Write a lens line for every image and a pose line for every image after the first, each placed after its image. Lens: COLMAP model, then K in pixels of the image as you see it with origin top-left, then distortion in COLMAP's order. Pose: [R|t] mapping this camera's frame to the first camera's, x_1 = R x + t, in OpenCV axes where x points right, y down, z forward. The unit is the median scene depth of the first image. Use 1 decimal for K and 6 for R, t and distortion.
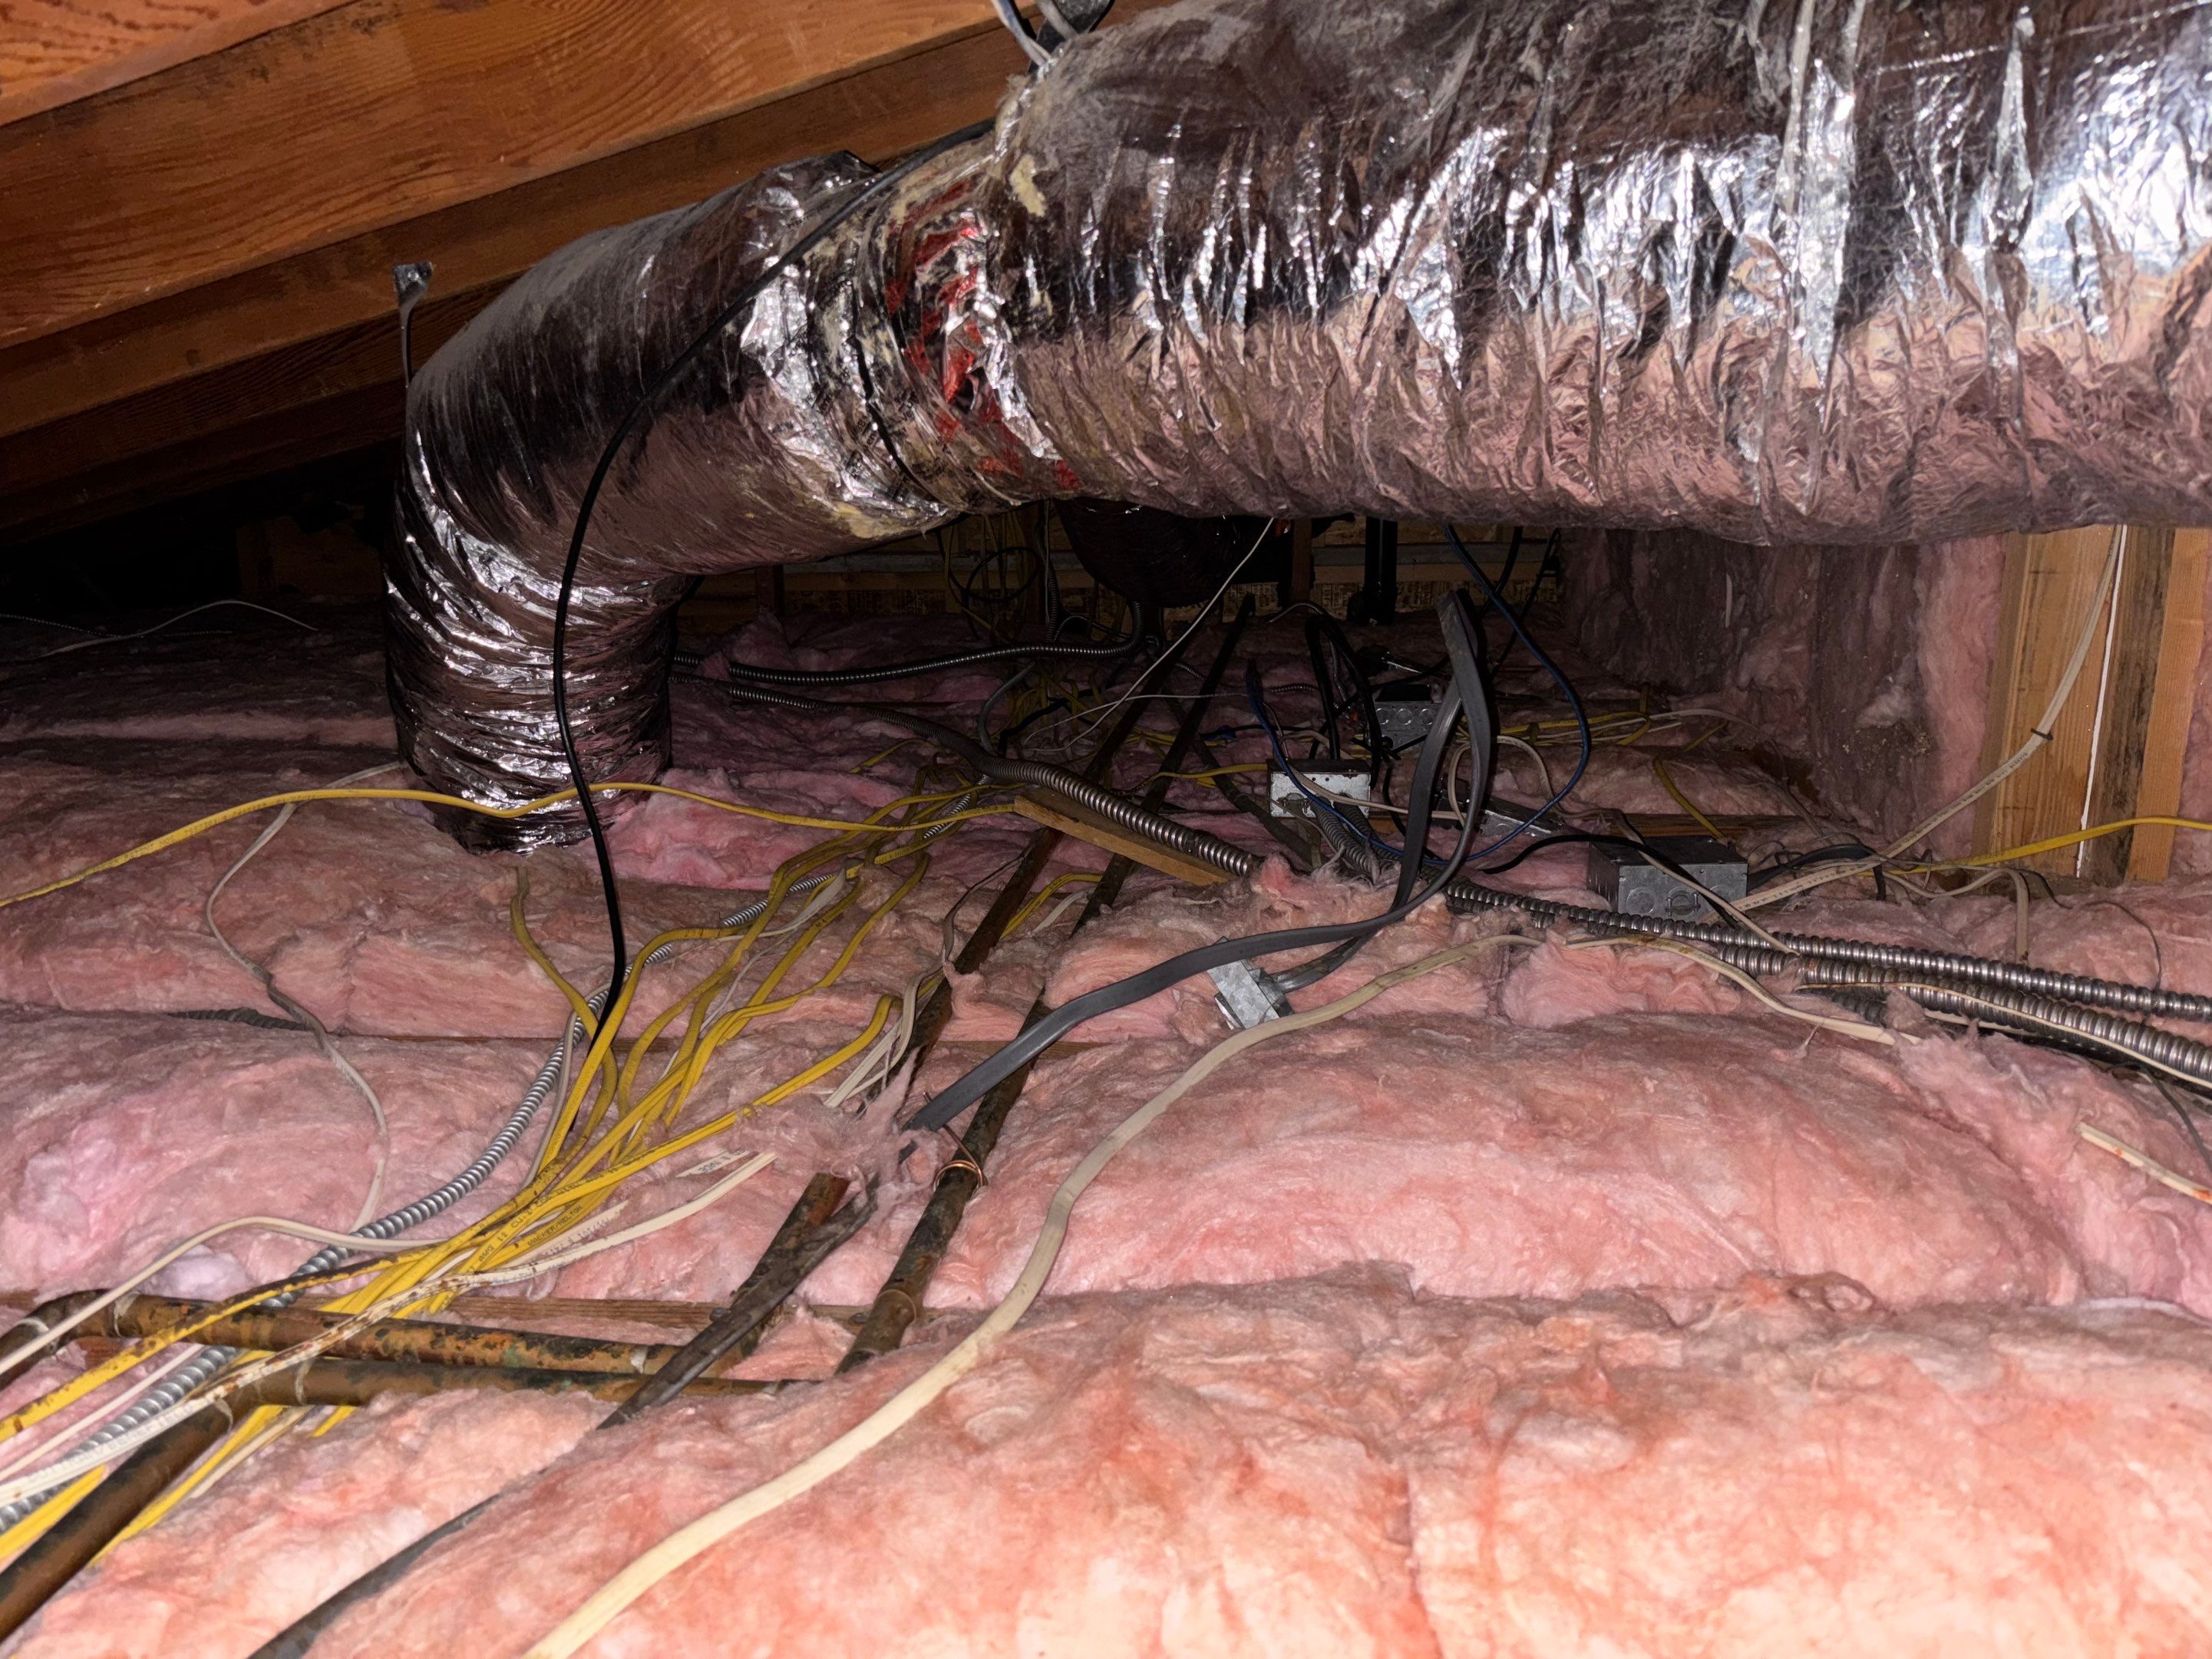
lens RADIAL K [[1676.8, 0, 1151.6], [0, 1676.8, 835.7], [0, 0, 1]] dist [0.083193, -0.145941]
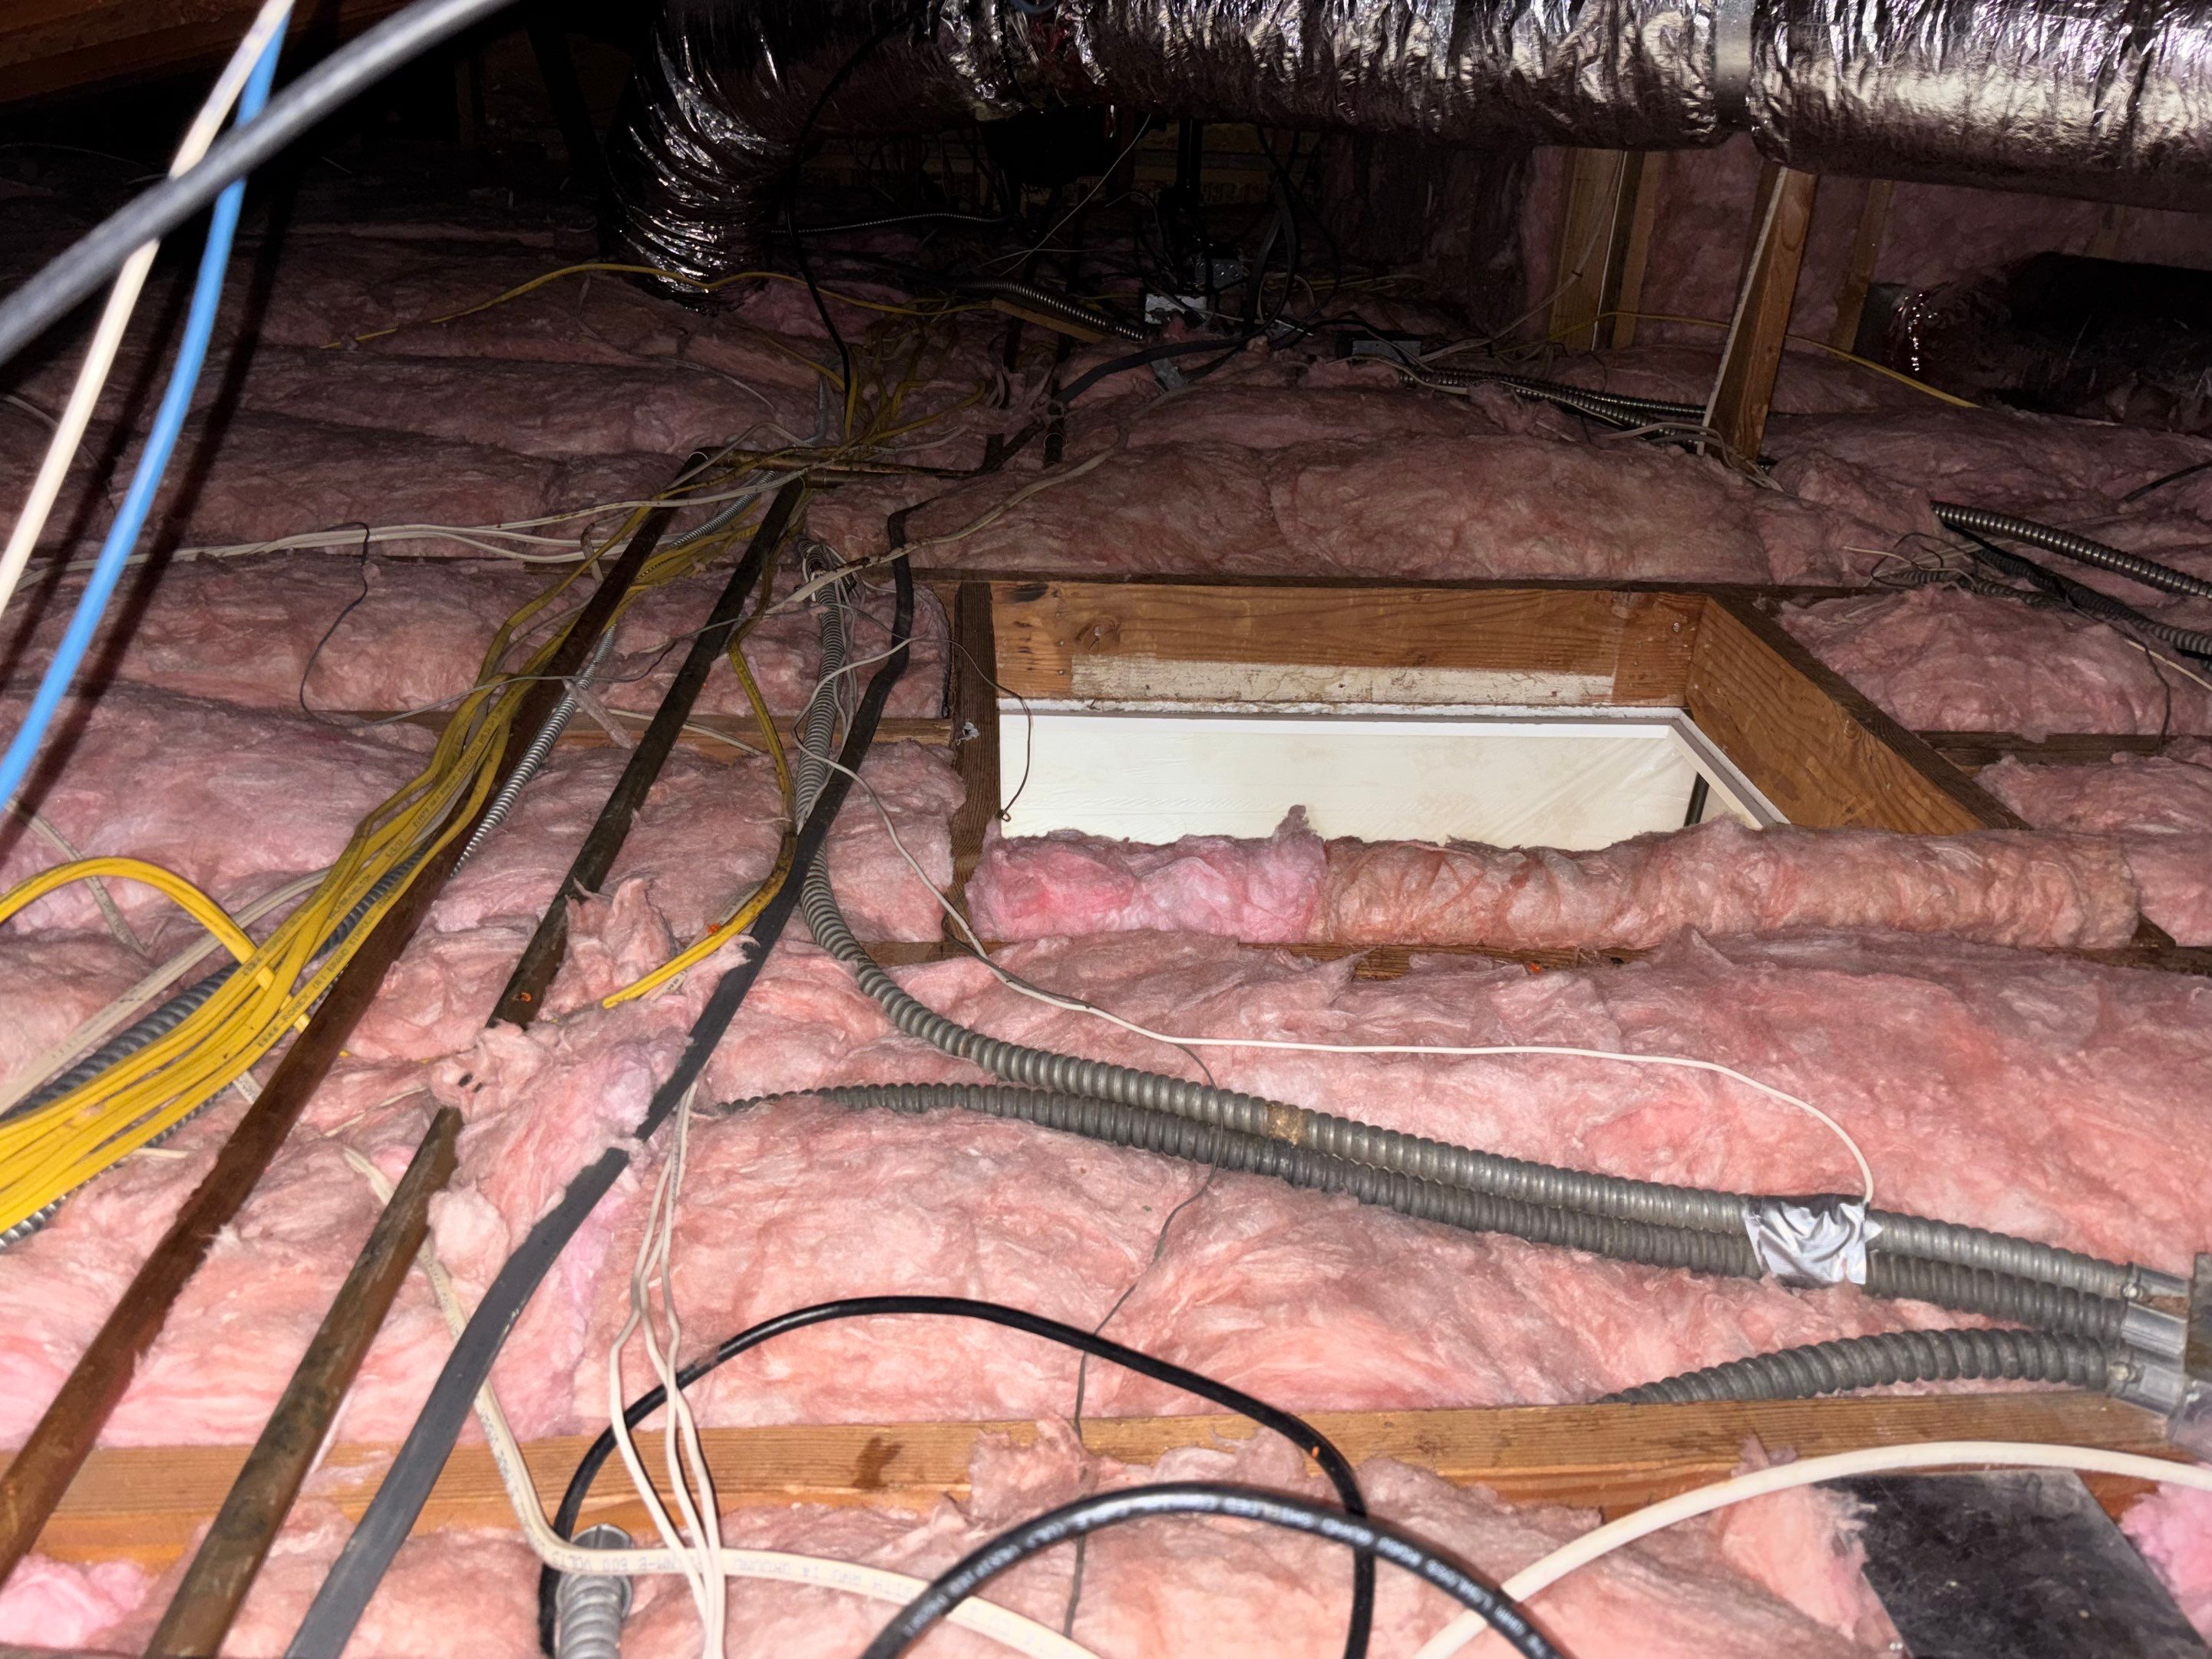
lens RADIAL K [[1676.8, 0, 1151.6], [0, 1676.8, 835.7], [0, 0, 1]] dist [0.083193, -0.145941]
pose [[0.986872, -0.009077, 0.161250, -0.297782], [-0.024655, 0.978250, 0.205958, 0.215913], [-0.159612, -0.207230, 0.965184, -1.052279]]
